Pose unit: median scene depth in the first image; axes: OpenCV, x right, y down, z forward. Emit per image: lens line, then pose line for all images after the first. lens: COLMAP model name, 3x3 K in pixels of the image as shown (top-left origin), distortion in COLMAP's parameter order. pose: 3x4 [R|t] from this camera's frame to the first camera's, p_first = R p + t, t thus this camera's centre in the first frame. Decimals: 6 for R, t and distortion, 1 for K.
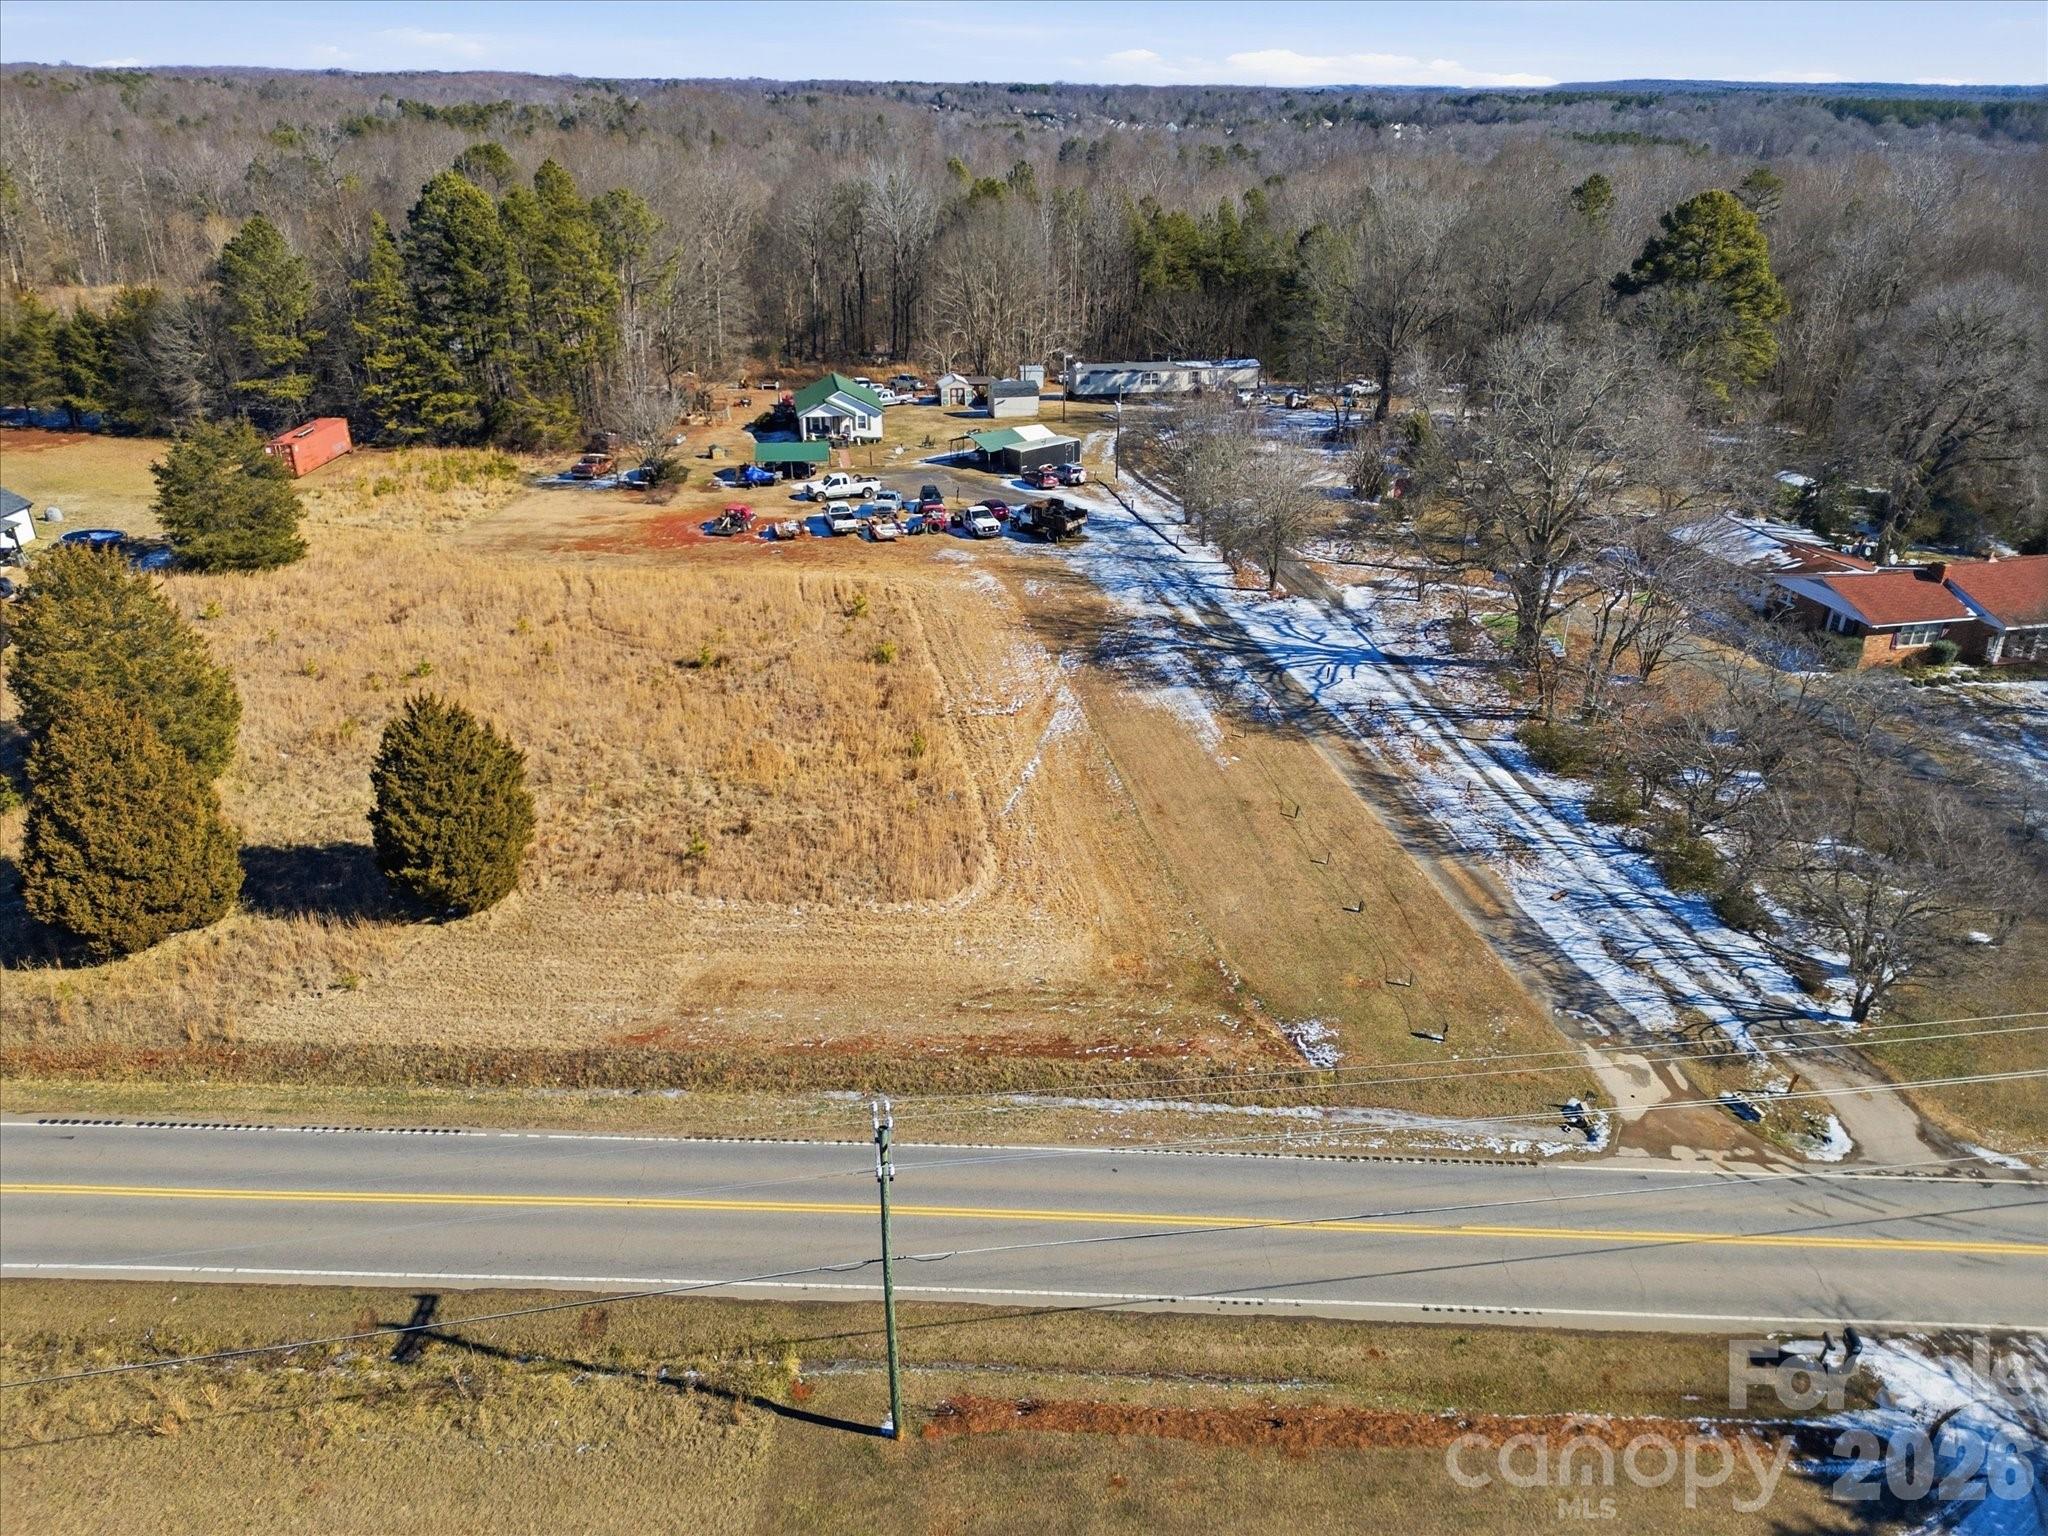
lens RADIAL K [[1418.3, 0, 1020.7], [0, 1418.3, 766.2], [0, 0, 1]] dist [0.087423, -0.073335]
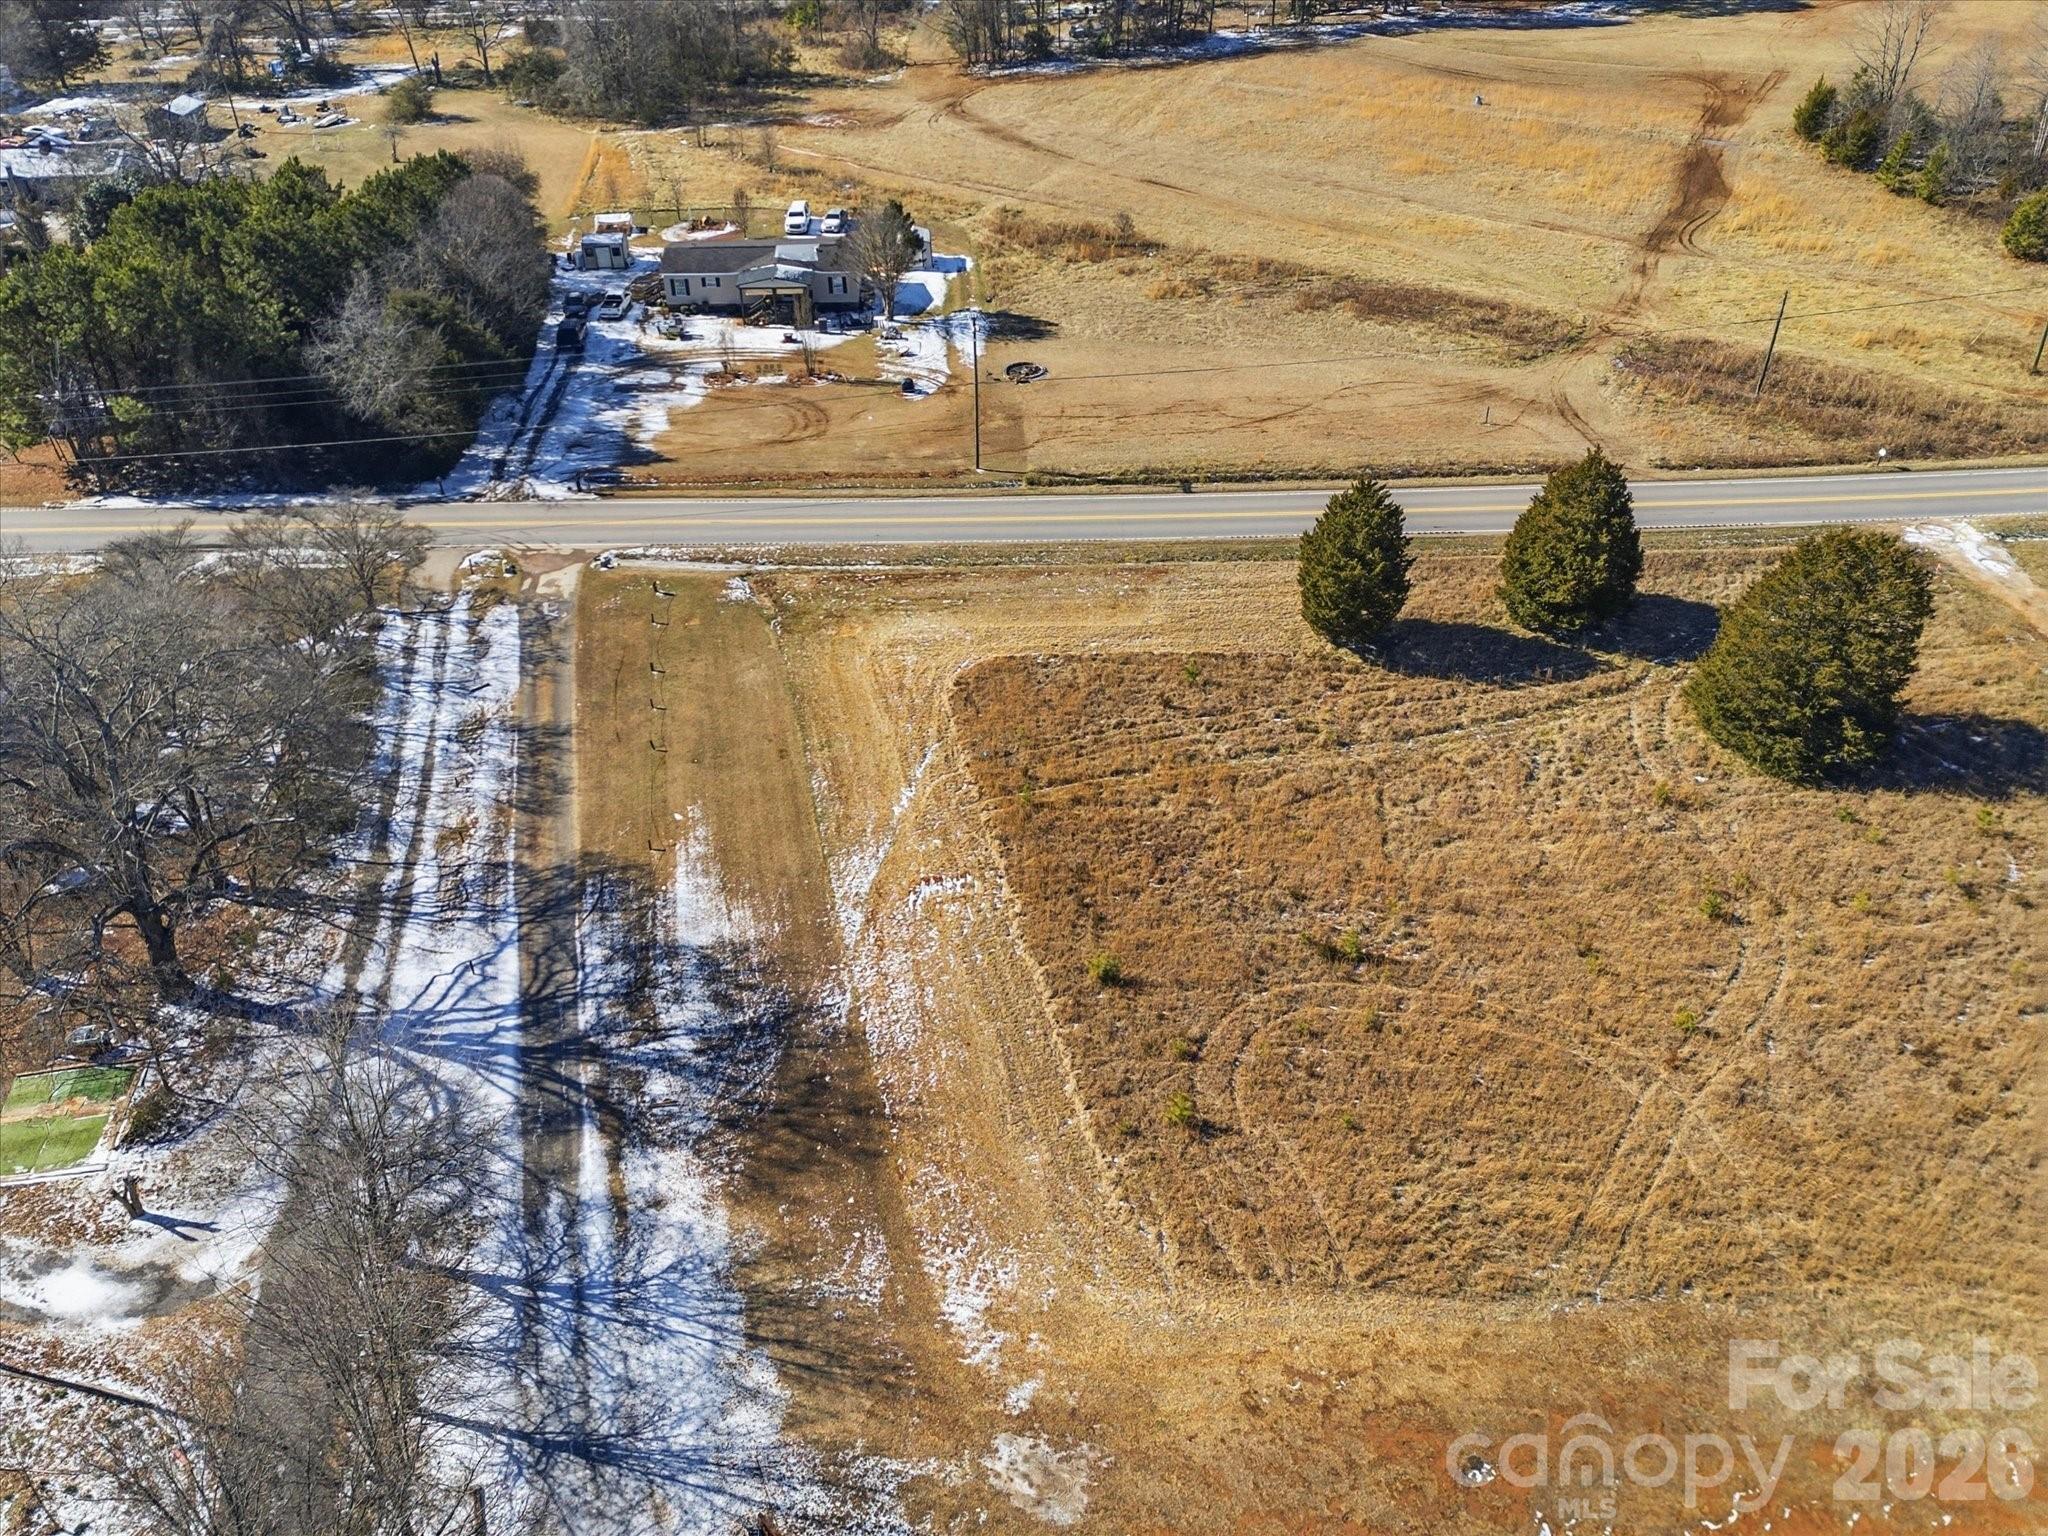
lens RADIAL K [[1678.5, 0, 1027.2], [0, 1678.5, 787.0], [0, 0, 1]] dist [0.074834, -0.049305]
pose [[-0.999506, 0.024342, -0.019893, -0.059200], [-0.005593, 0.485013, 0.874489, -1.112833], [0.030935, 0.874168, -0.484637, 1.757176]]
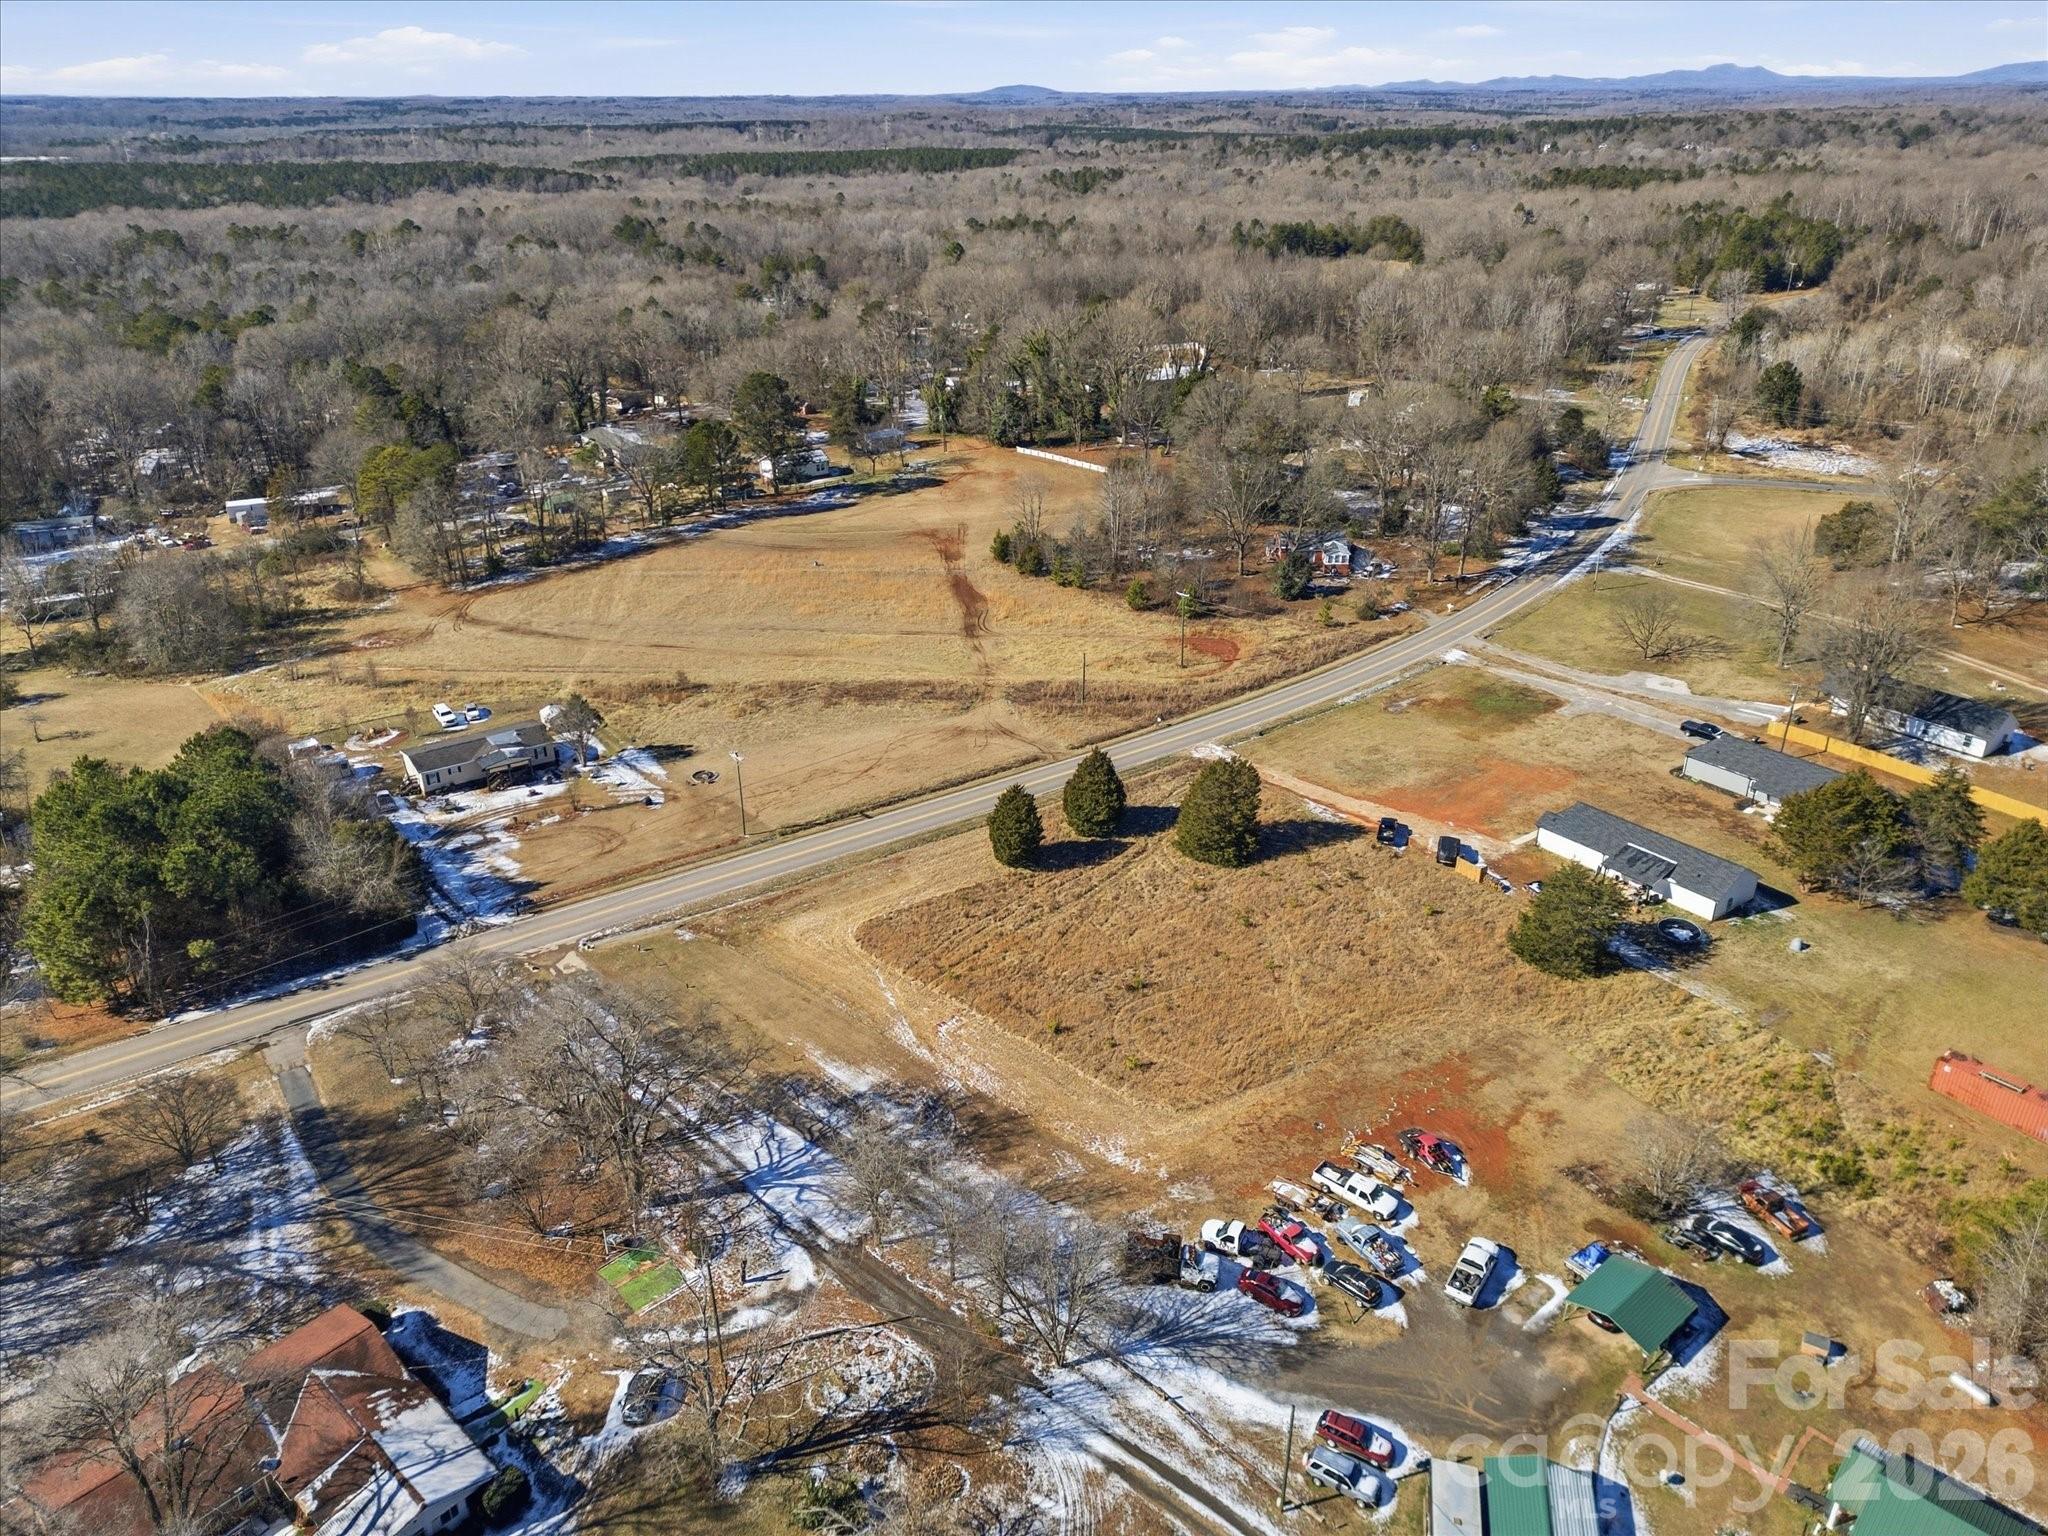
lens RADIAL K [[1418.3, 0, 1029.9], [0, 1418.3, 752.4], [0, 0, 1]] dist [0.087423, -0.073335]
pose [[-0.812643, 0.240671, -0.530744, 0.851819], [-0.250280, 0.678335, 0.690812, -1.714795], [0.526281, 0.694218, -0.491009, 2.019623]]
